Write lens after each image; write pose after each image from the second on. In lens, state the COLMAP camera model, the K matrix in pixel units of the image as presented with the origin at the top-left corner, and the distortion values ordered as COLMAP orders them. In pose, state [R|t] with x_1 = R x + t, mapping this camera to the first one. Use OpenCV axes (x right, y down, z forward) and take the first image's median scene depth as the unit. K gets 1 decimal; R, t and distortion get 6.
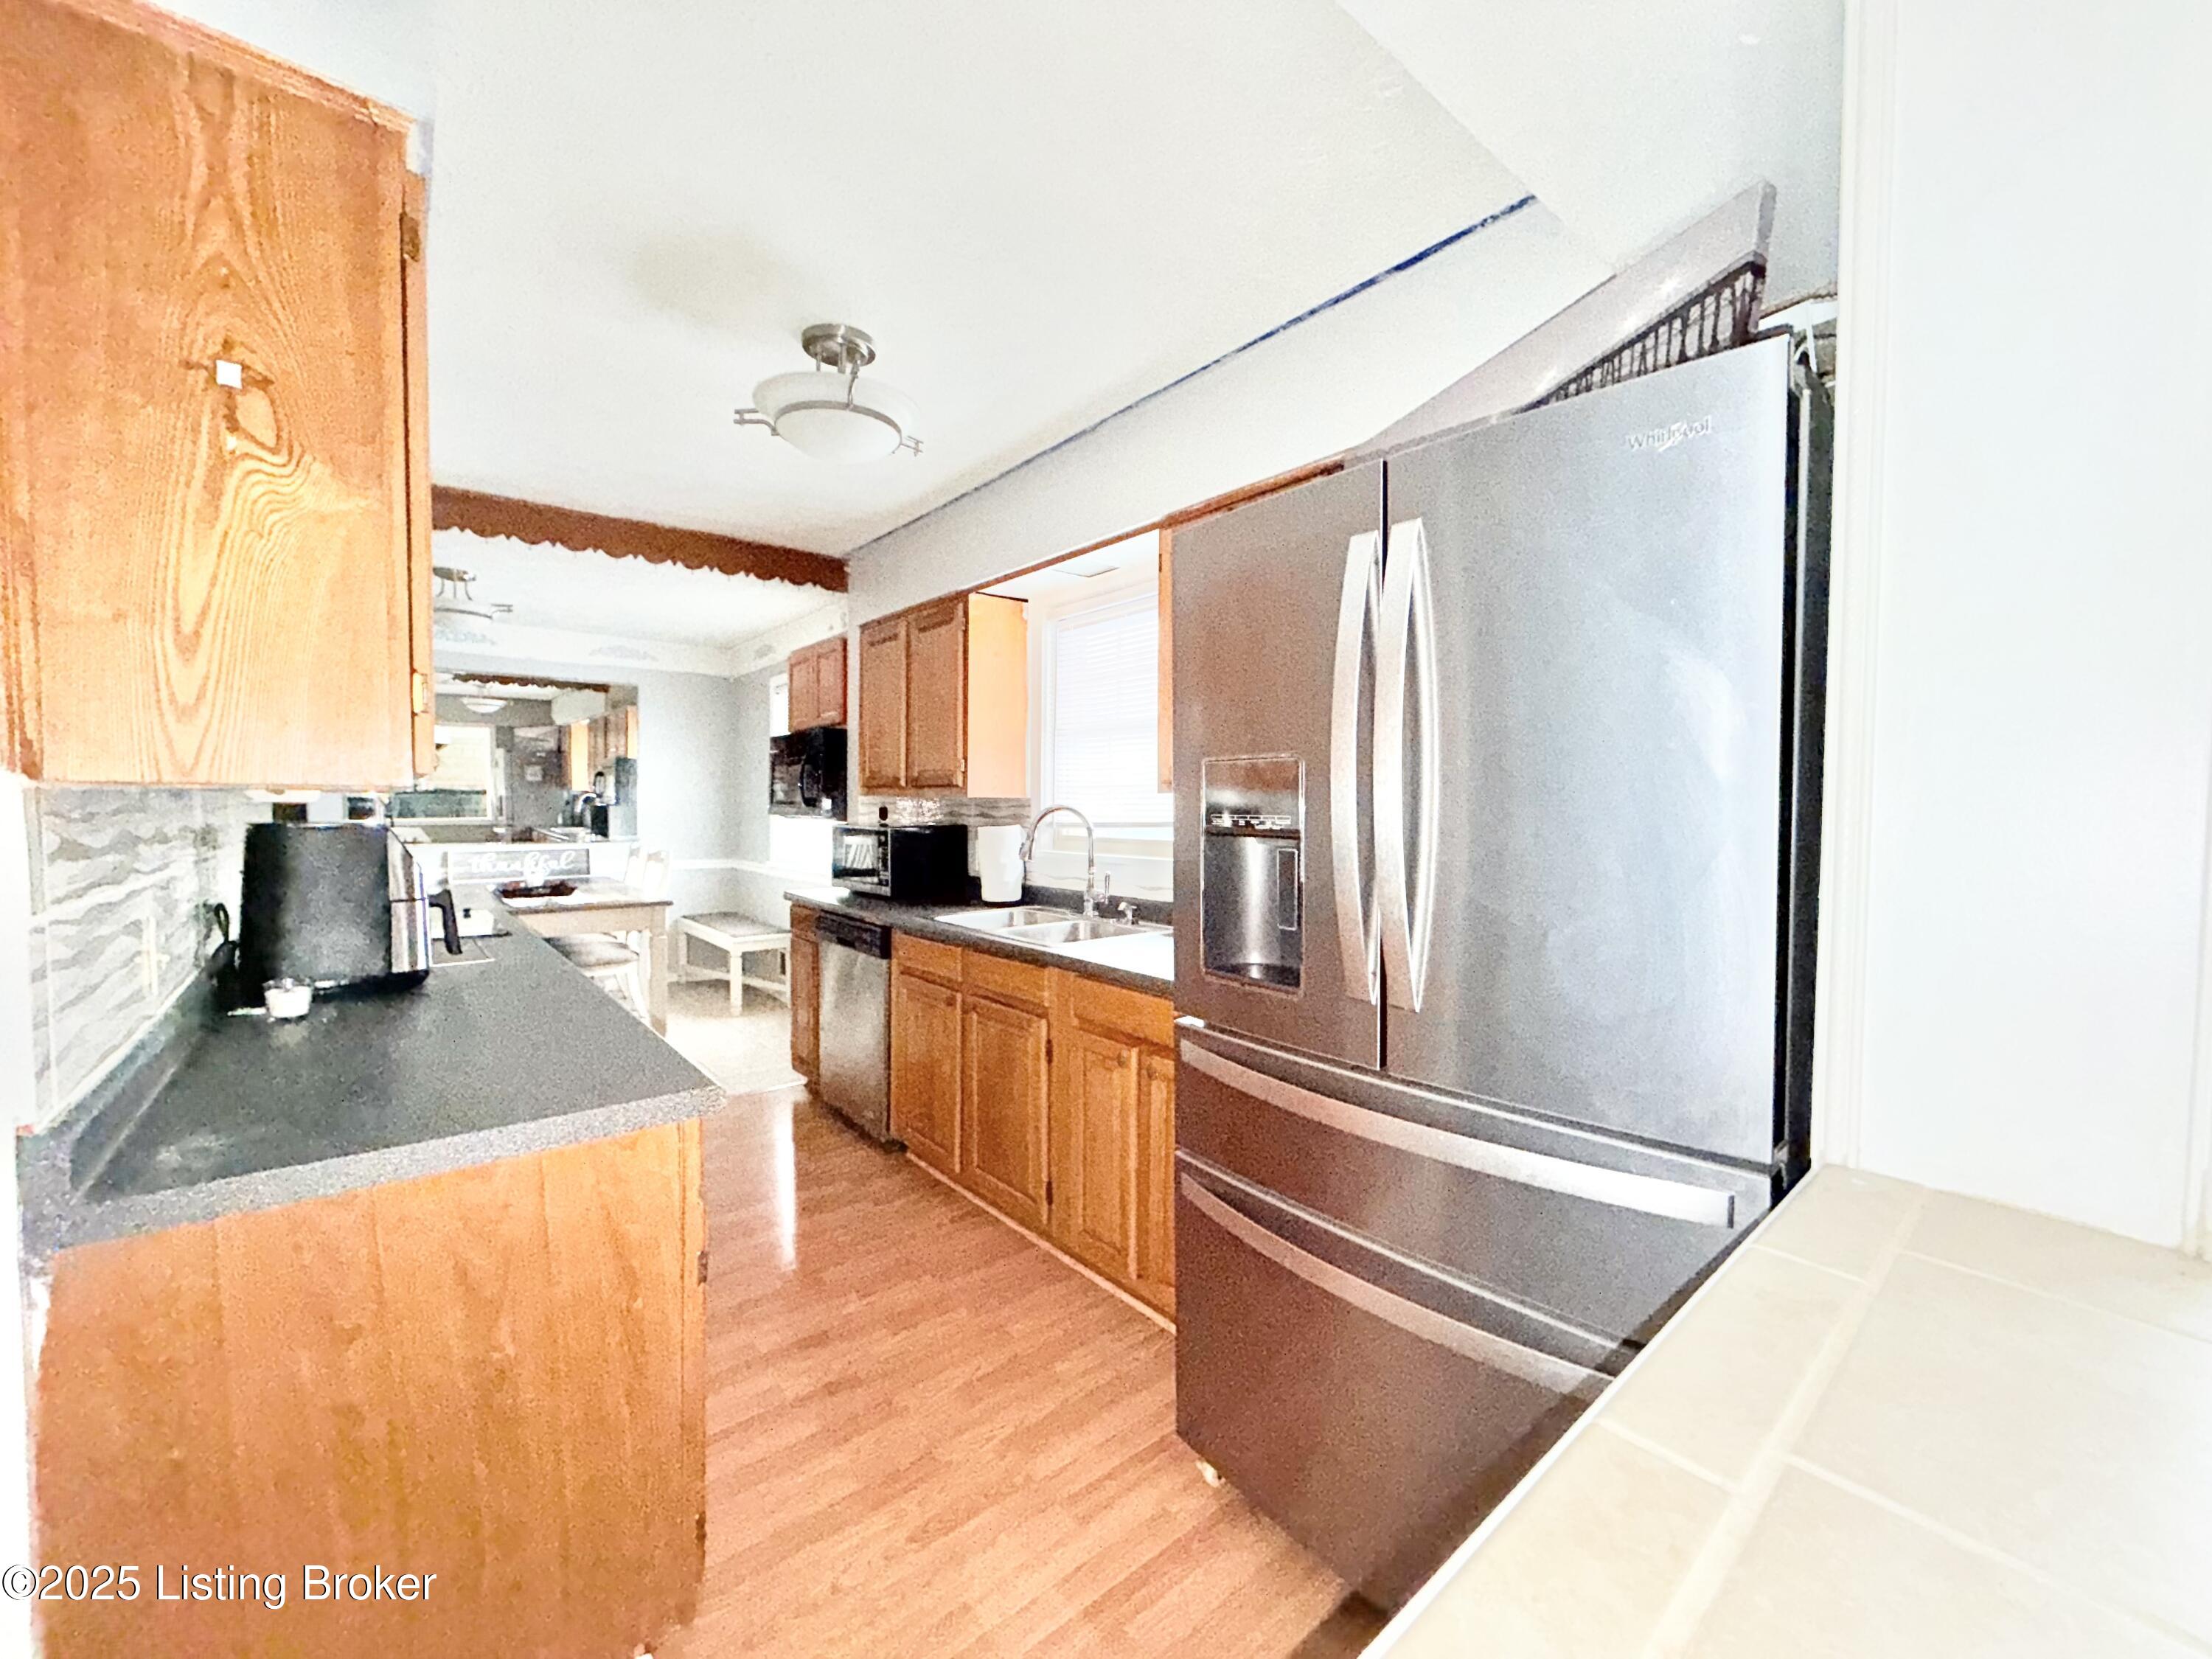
lens RADIAL K [[875.4, 0, 1102.5], [0, 875.4, 828.9], [0, 0, 1]] dist [-0.001328, -0.000134]
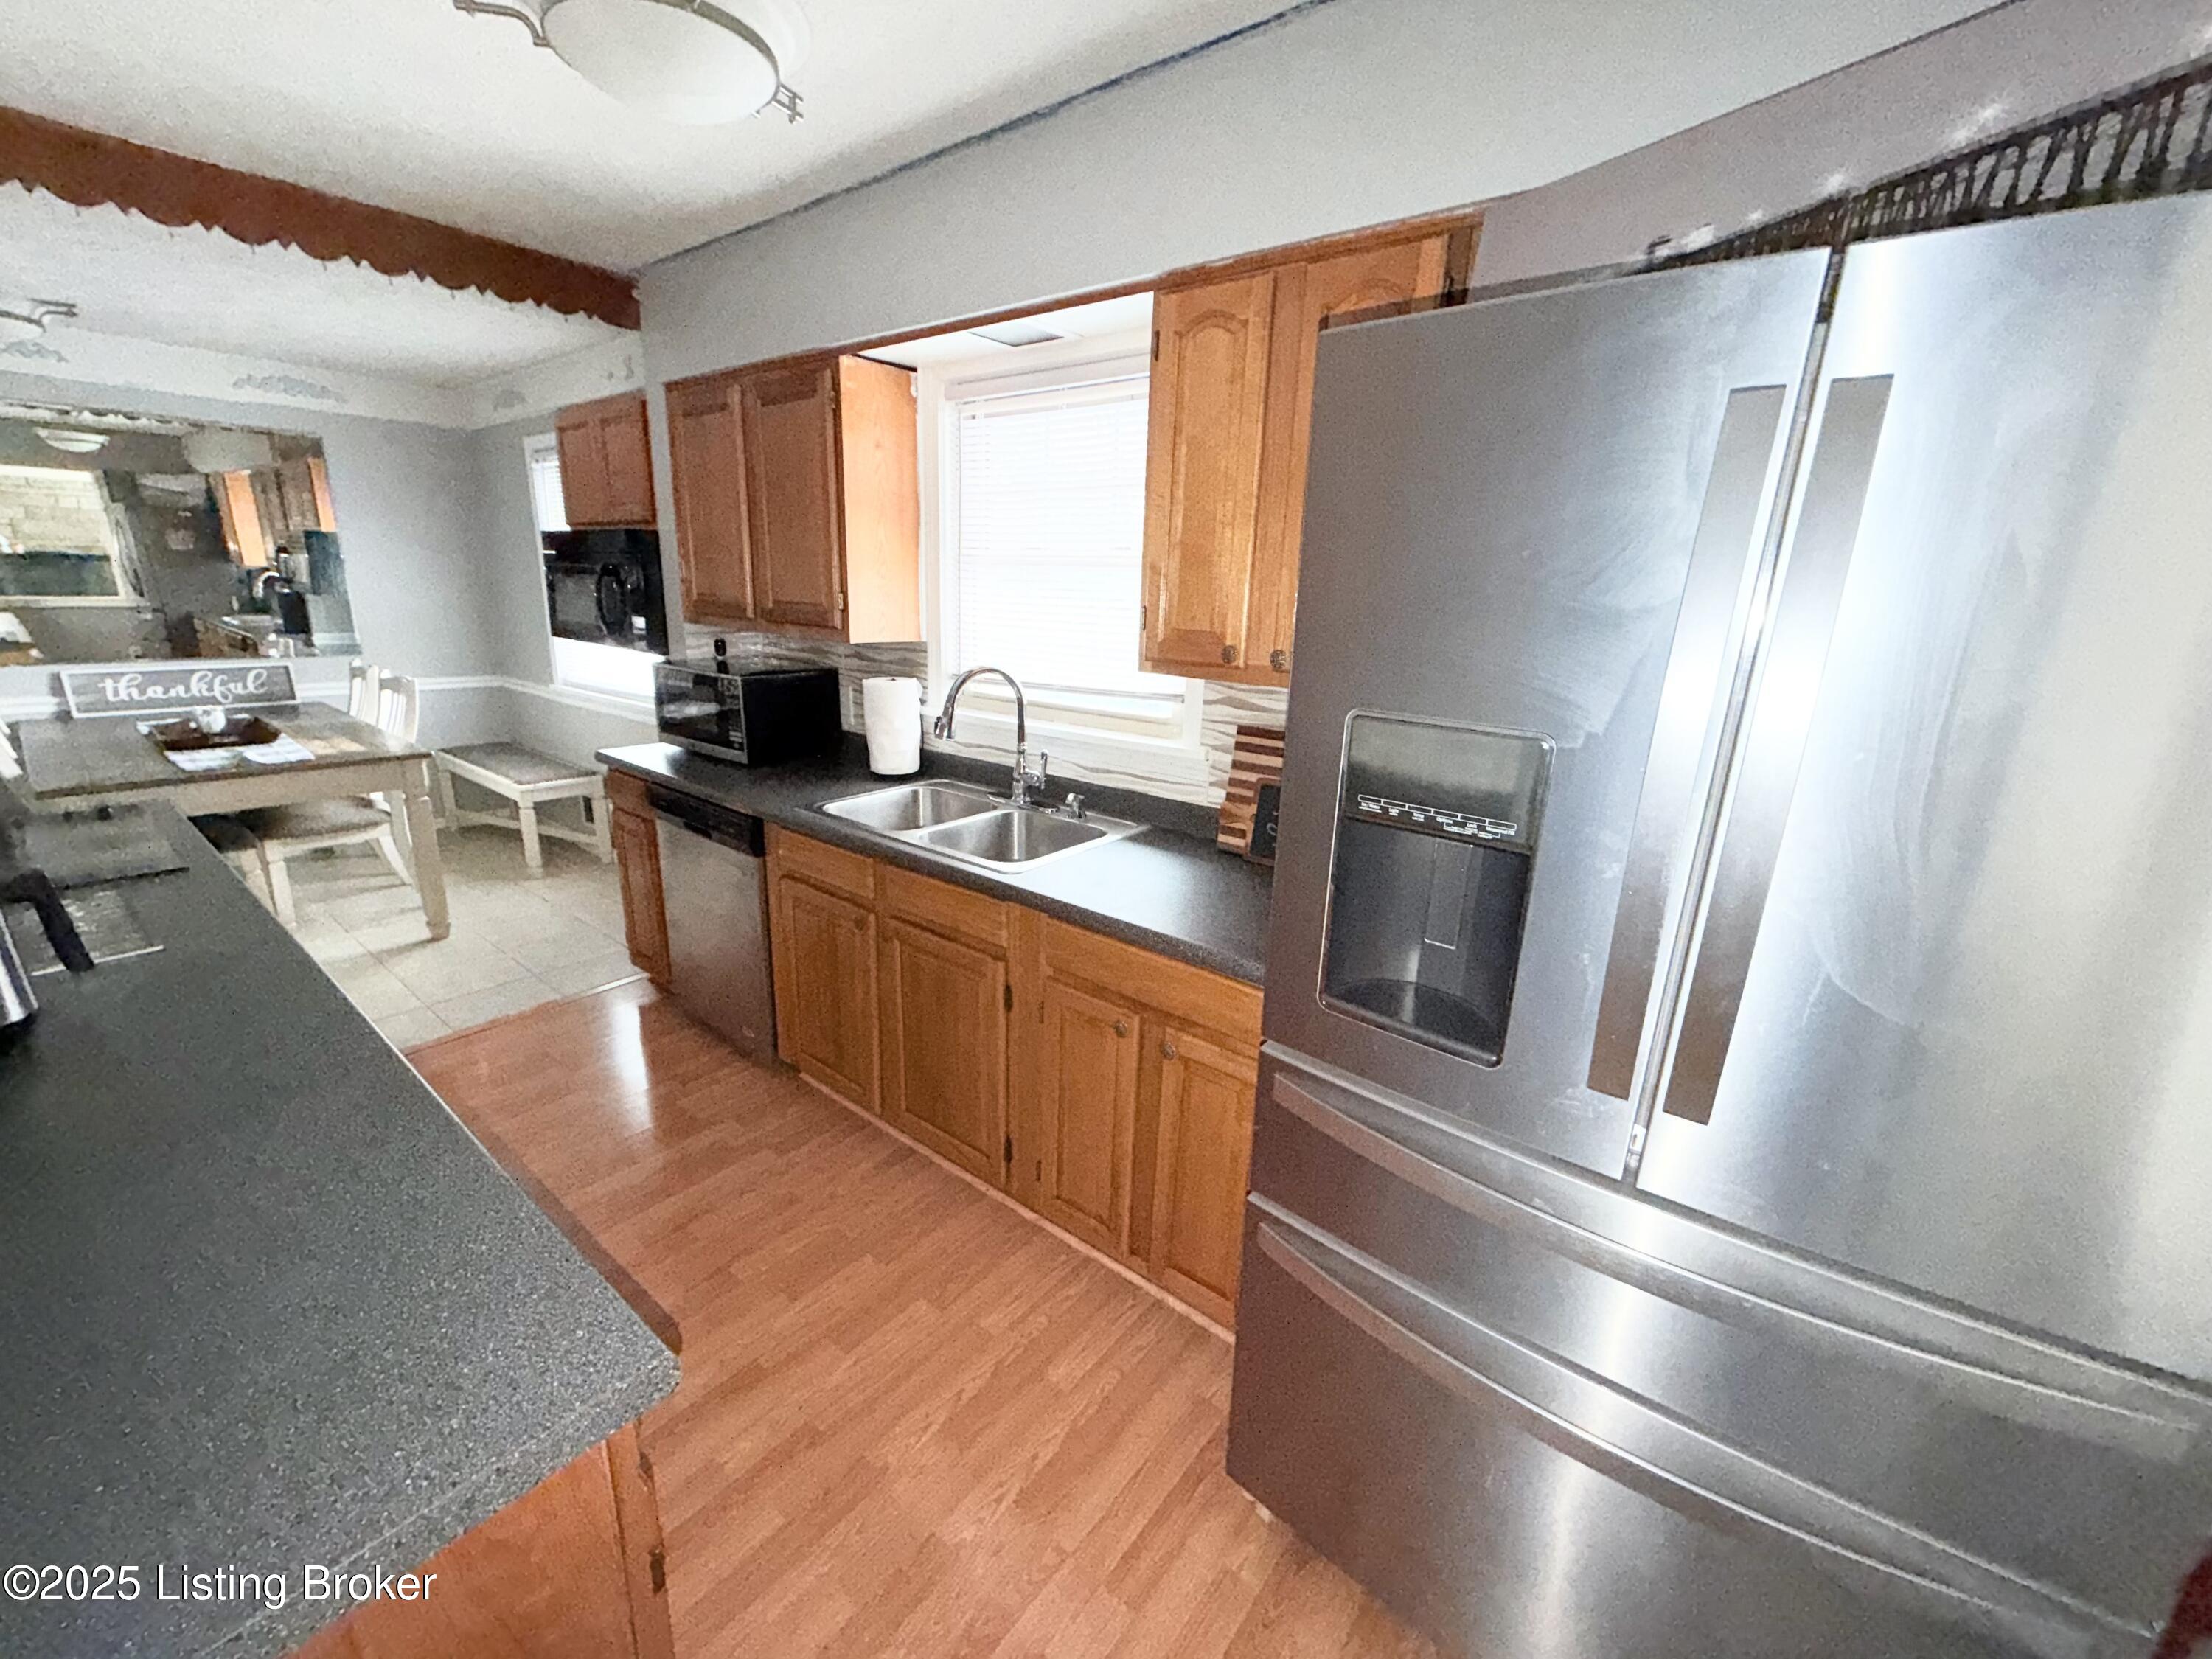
lens RADIAL K [[875.4, 0, 1102.5], [0, 875.4, 828.9], [0, 0, 1]] dist [-0.001328, -0.000134]
pose [[0.978165, -0.028211, 0.205908, -0.098743], [-0.023205, 0.969725, 0.243094, -0.070451], [-0.206532, -0.242564, 0.947896, 0.179081]]
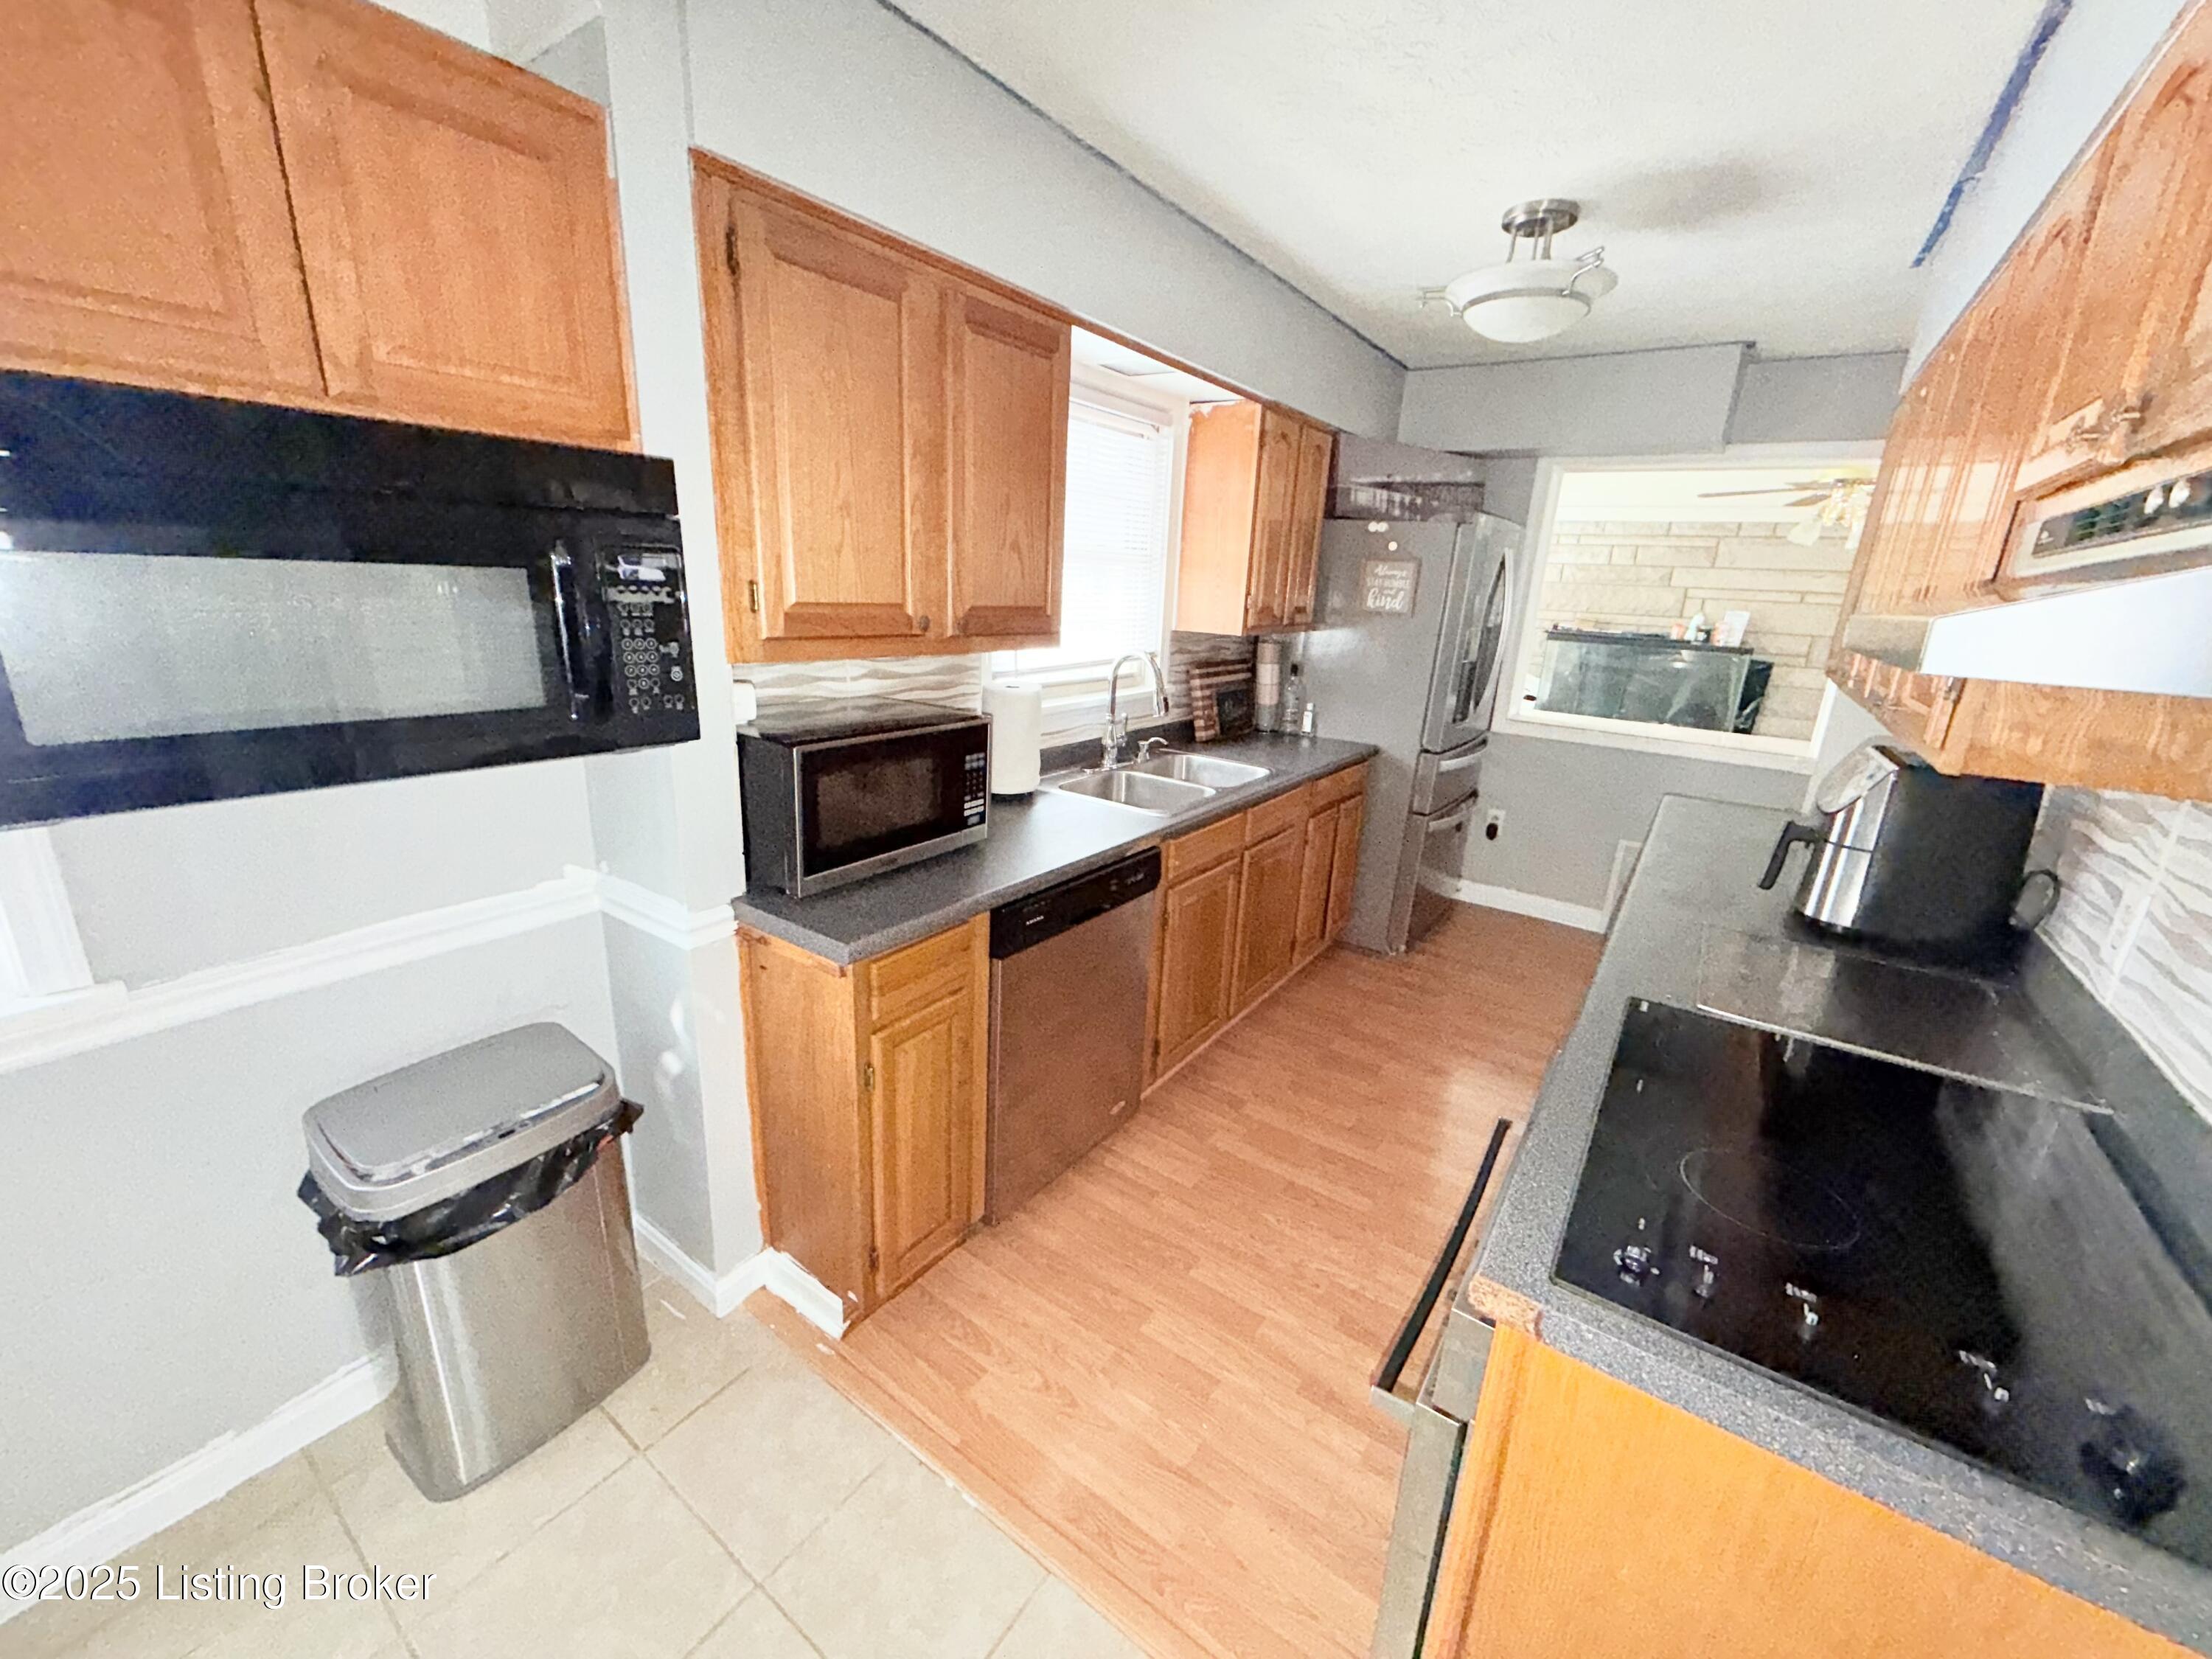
lens RADIAL K [[849.8, 0, 1069.3], [0, 849.8, 835.0], [0, 0, 1]] dist [-0.002669, -0.000244]
pose [[-0.220151, -0.279694, 0.934508, -0.822203], [0.006782, 0.957550, 0.288188, -0.088075], [-0.975442, 0.069783, -0.208908, 1.136675]]
